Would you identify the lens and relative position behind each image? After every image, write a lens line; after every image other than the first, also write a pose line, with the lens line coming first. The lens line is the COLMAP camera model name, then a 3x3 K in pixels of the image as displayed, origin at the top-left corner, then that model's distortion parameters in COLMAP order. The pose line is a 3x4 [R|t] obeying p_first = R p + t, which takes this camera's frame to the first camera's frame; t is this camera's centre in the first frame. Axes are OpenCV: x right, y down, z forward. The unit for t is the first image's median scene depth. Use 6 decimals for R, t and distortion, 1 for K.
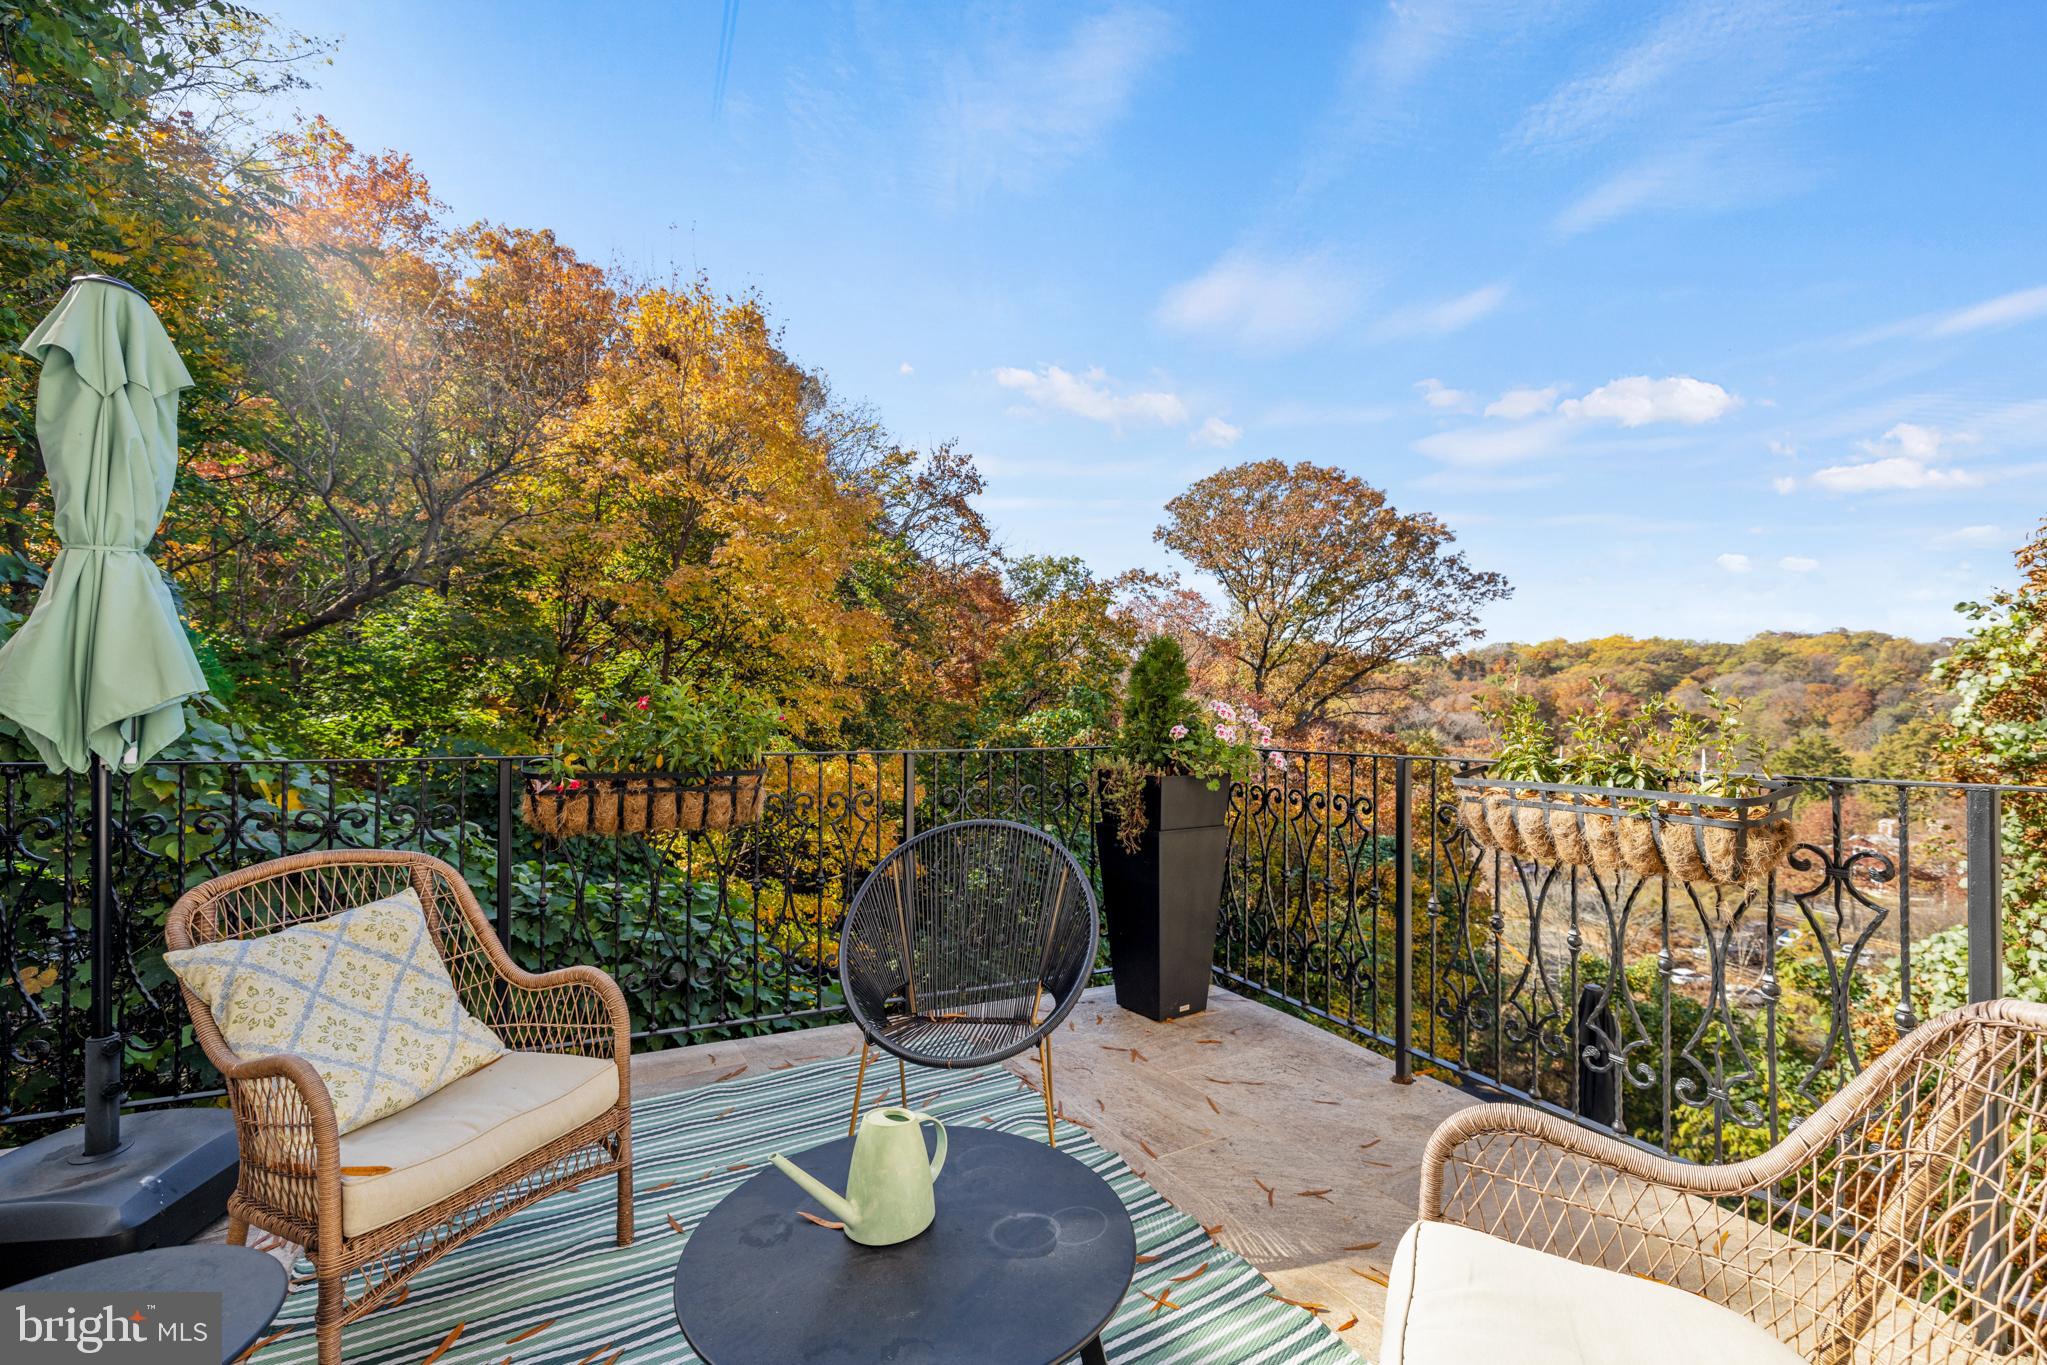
lens RADIAL K [[889.7, 0, 1023.8], [0, 889.7, 721.8], [0, 0, 1]] dist [0.008941, -0.000476]
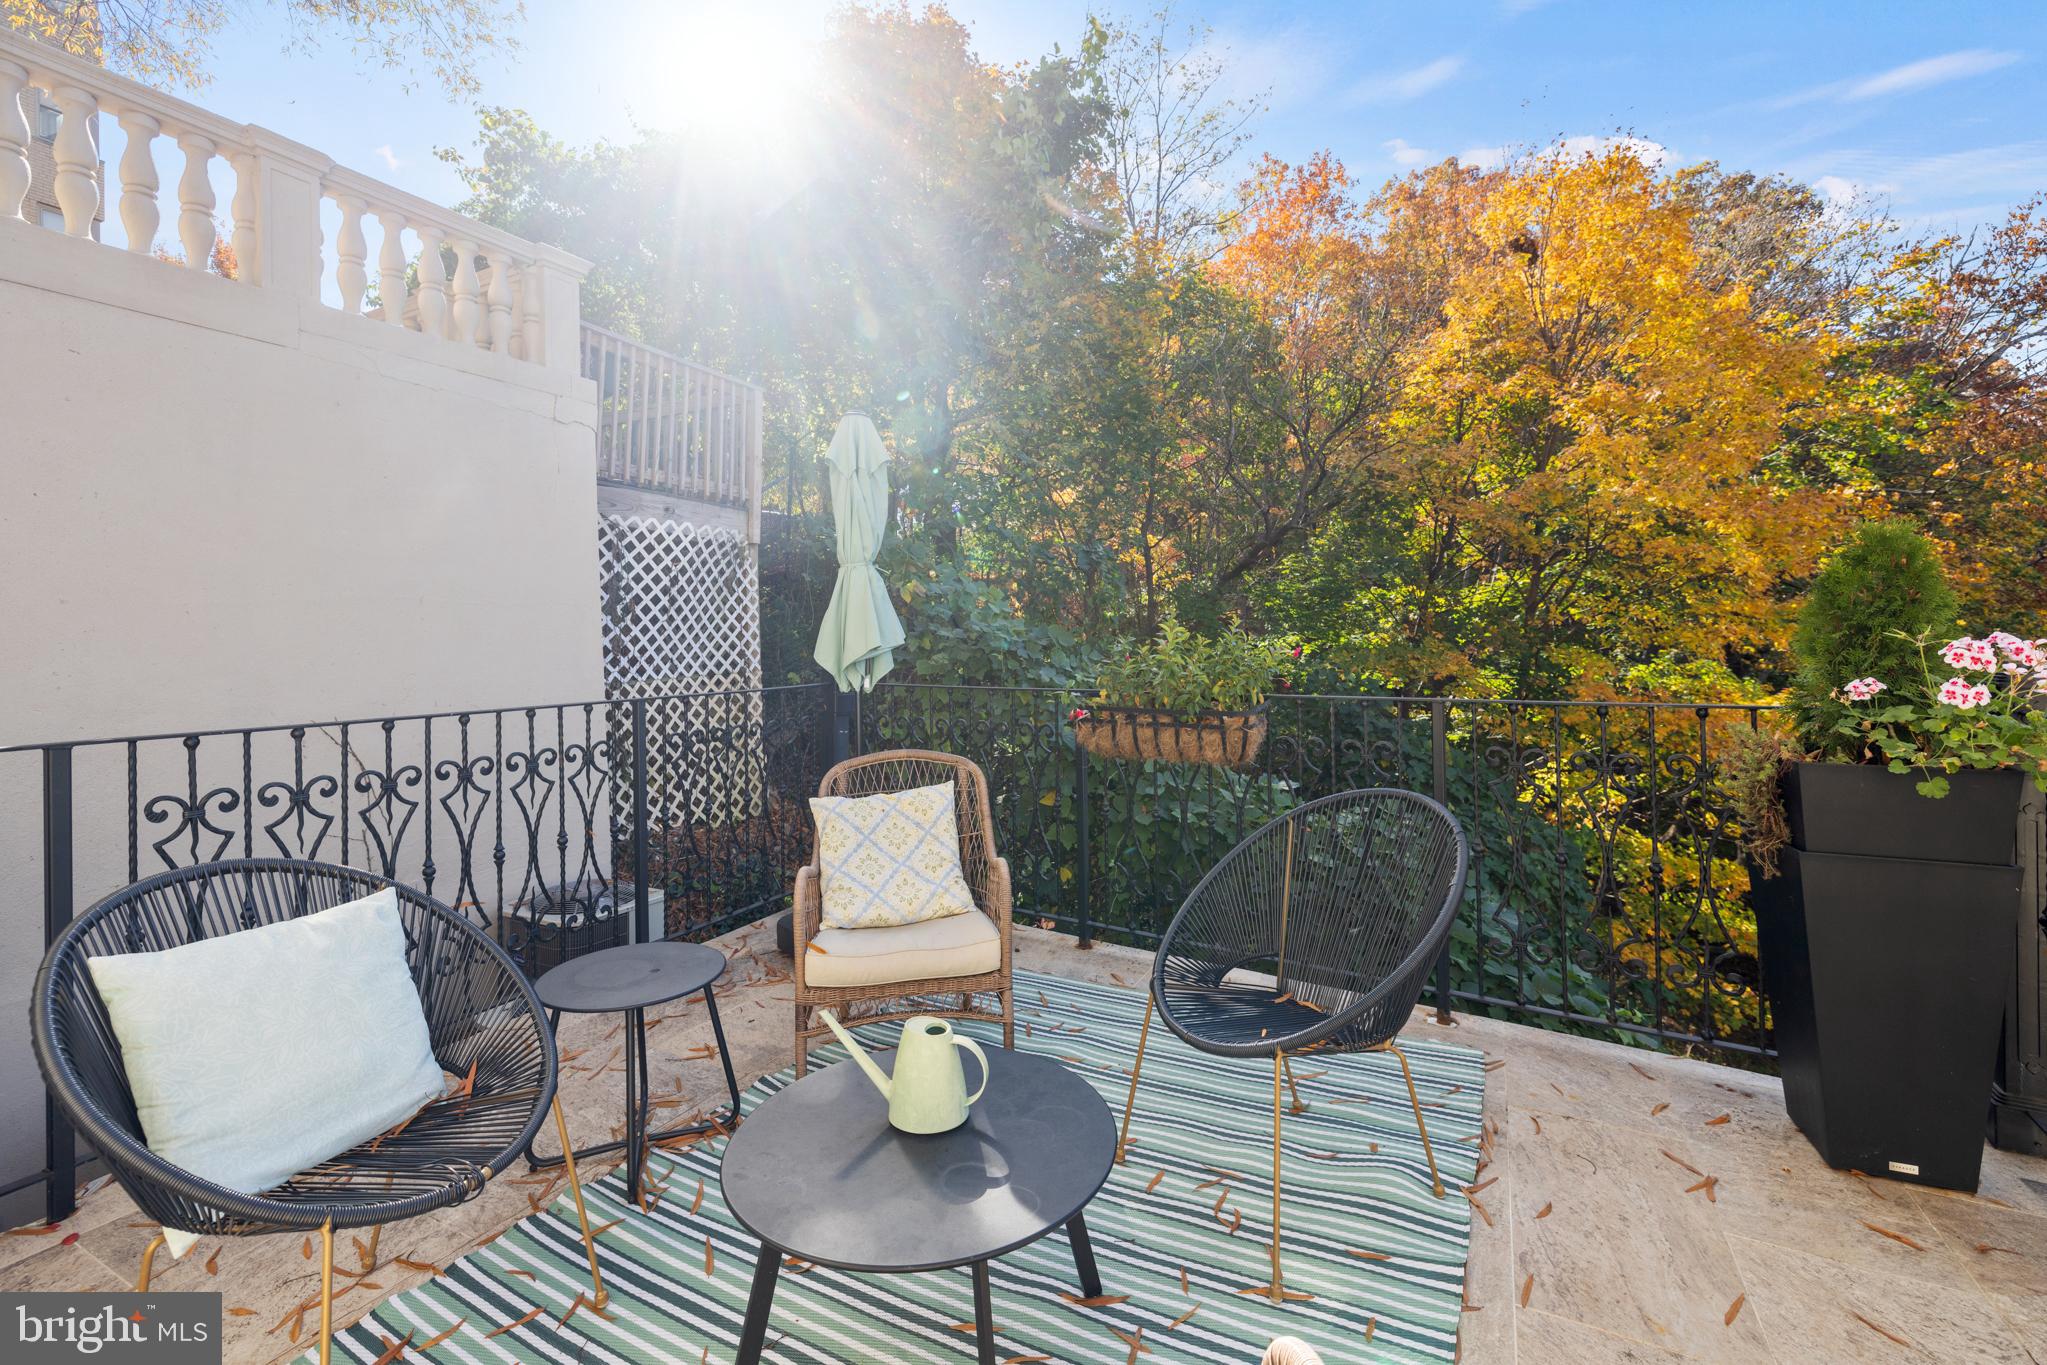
lens RADIAL K [[906.5, 0, 1021.7], [0, 906.5, 641.0], [0, 0, 1]] dist [-0.000451, -0.000104]
pose [[0.530150, -0.002724, -0.847899, 0.087277], [0.005847, 0.999983, 0.000443, -0.005555], [0.847883, -0.005192, 0.530157, 0.046925]]
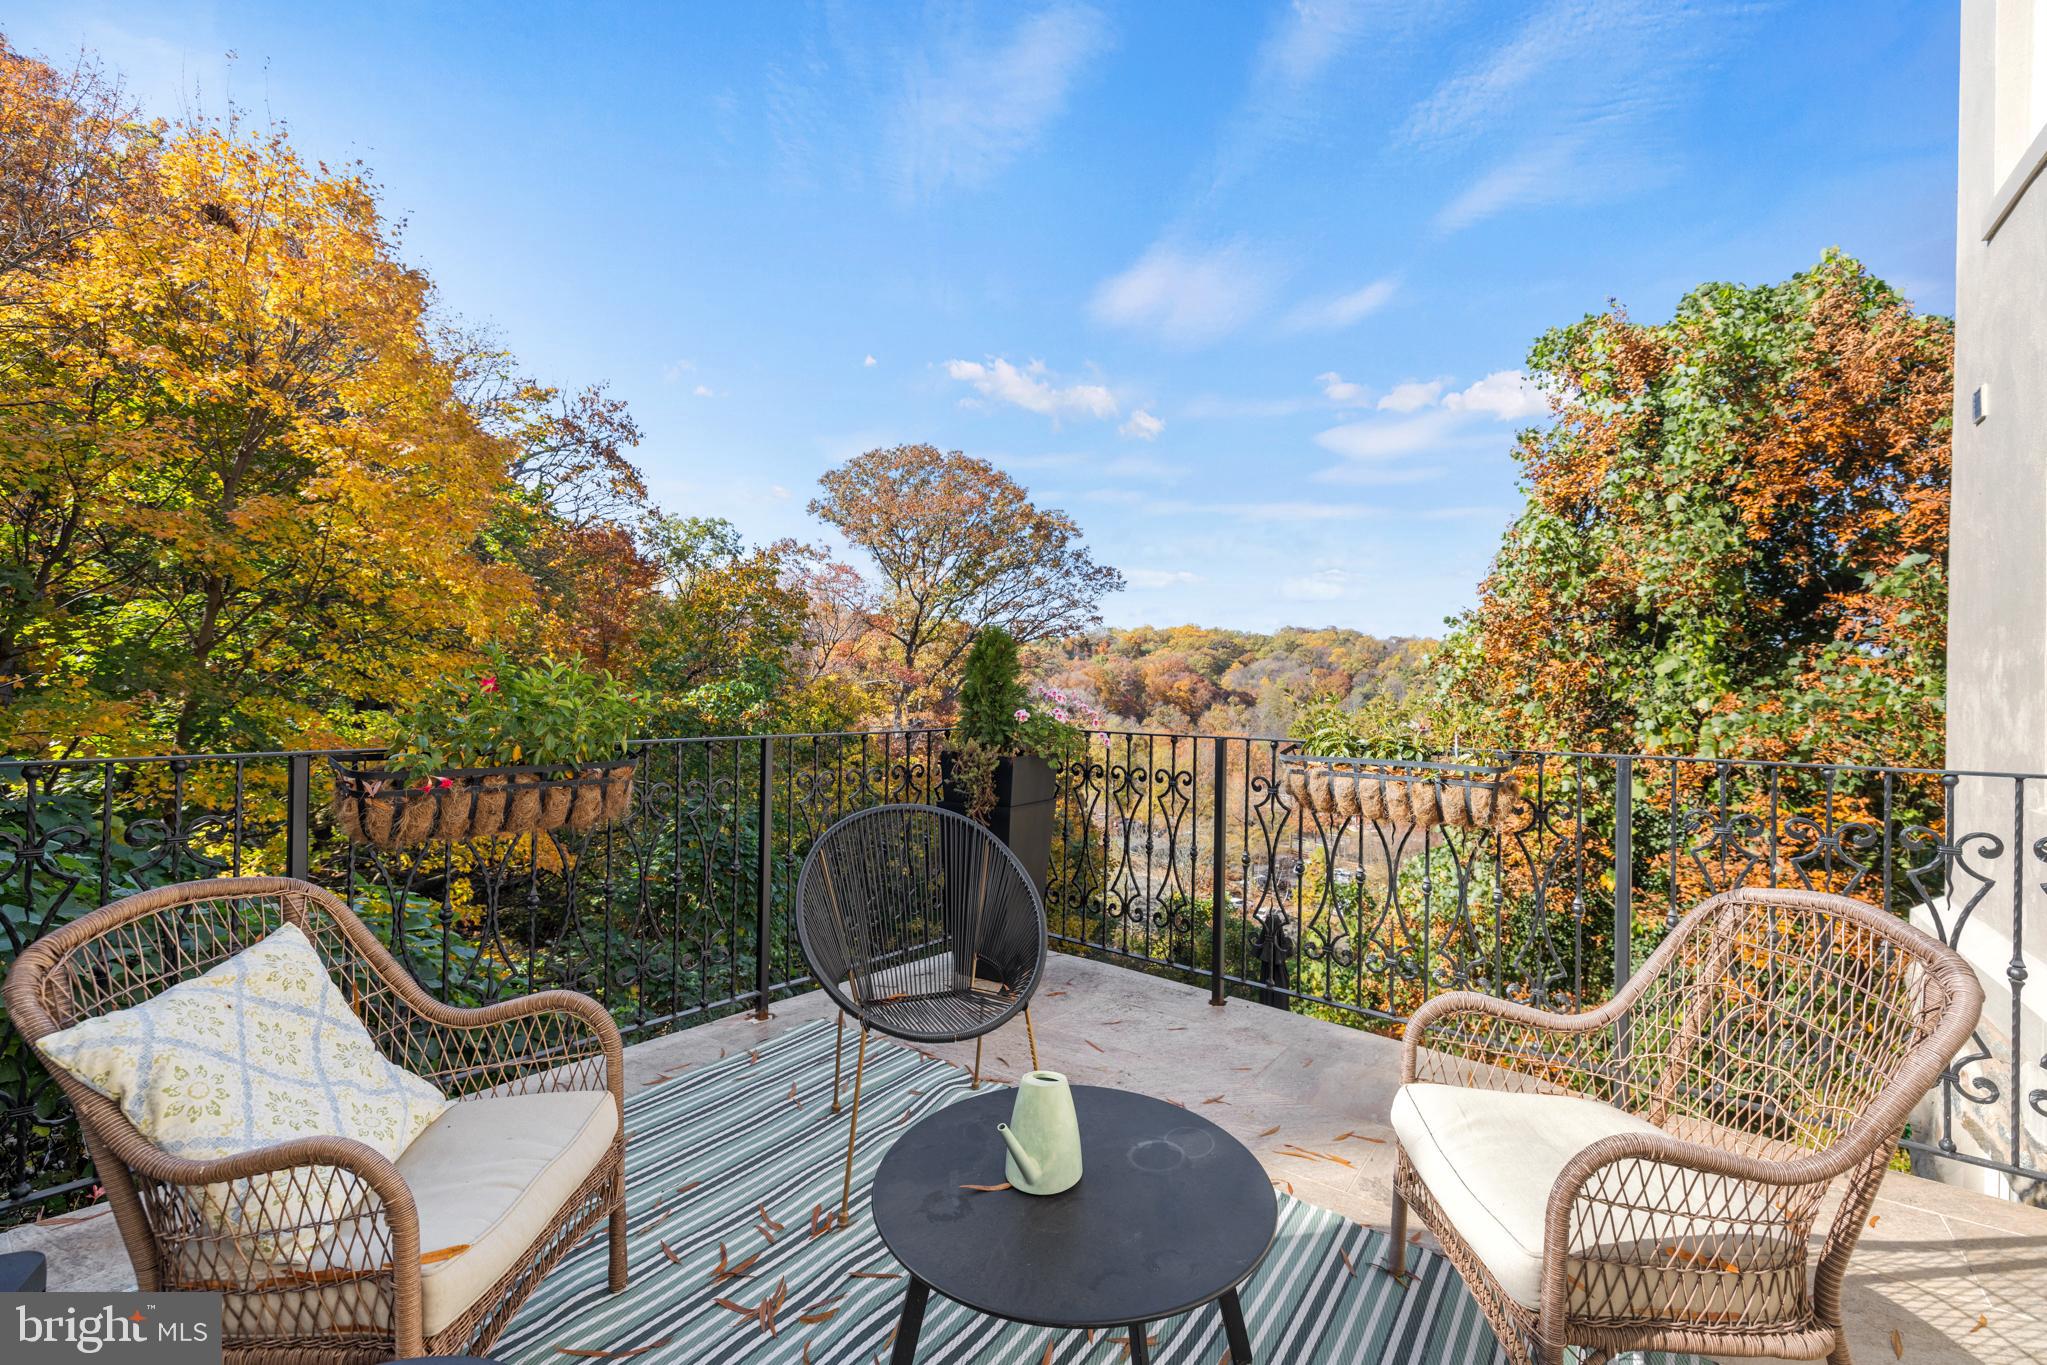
lens RADIAL K [[885.3, 0, 1021.5], [0, 885.3, 705.8], [0, 0, 1]] dist [0.011463, -0.000429]
pose [[0.913656, 0.001640, 0.406486, -0.059519], [-0.007331, 0.999896, 0.012445, -0.003152], [-0.406423, -0.014351, 0.913572, 0.001593]]
